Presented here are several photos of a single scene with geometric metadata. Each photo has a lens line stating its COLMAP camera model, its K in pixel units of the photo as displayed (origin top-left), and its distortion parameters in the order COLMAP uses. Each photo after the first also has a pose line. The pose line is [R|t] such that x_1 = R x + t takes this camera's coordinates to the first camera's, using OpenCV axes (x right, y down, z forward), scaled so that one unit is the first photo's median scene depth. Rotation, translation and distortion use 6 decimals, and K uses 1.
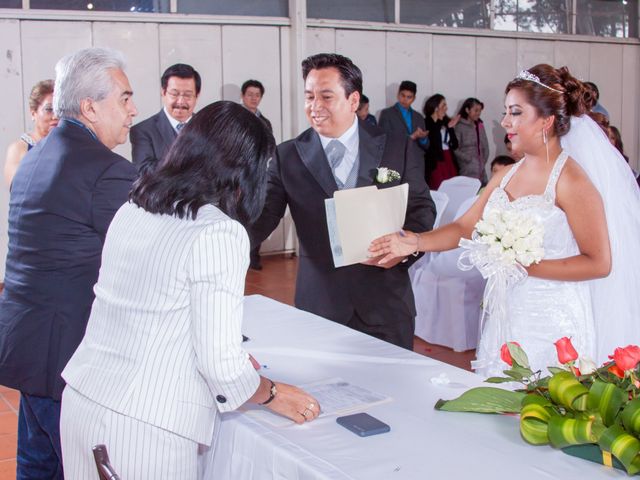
lens RADIAL K [[1089.4, 0, 320.0], [0, 1089.4, 240.0], [0, 0, 1]] dist [-0.140502, -0.014306]
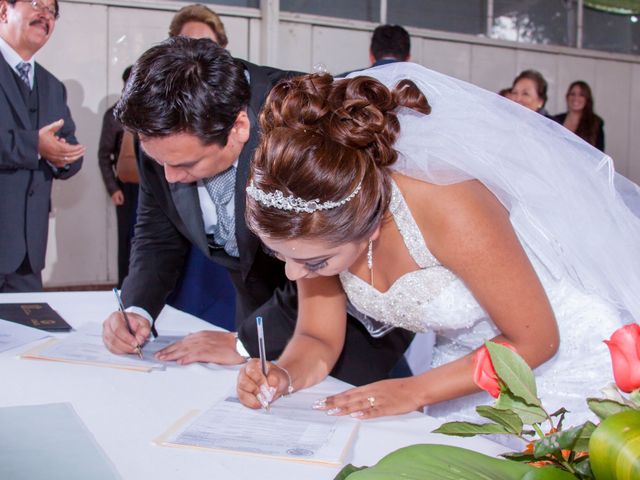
lens RADIAL K [[1043.0, 0, 320.0], [0, 1043.0, 240.0], [0, 0, 1]] dist [-0.041115, -0.079191]
pose [[0.999584, 0.028753, -0.002268, 0.095775], [-0.028825, 0.998615, -0.044007, 0.067393], [0.000999, 0.044054, 0.999029, 0.528699]]
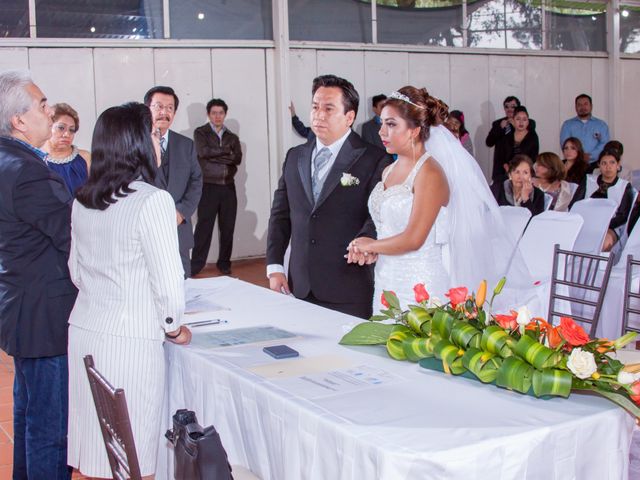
lens RADIAL K [[1089.4, 0, 320.0], [0, 1089.4, 240.0], [0, 0, 1]] dist [-0.140502, -0.014306]
pose [[0.999819, -0.017389, -0.007777, 0.079064], [0.017287, 0.999766, -0.013033, 0.035637], [0.008002, 0.012896, 0.999885, -0.298073]]
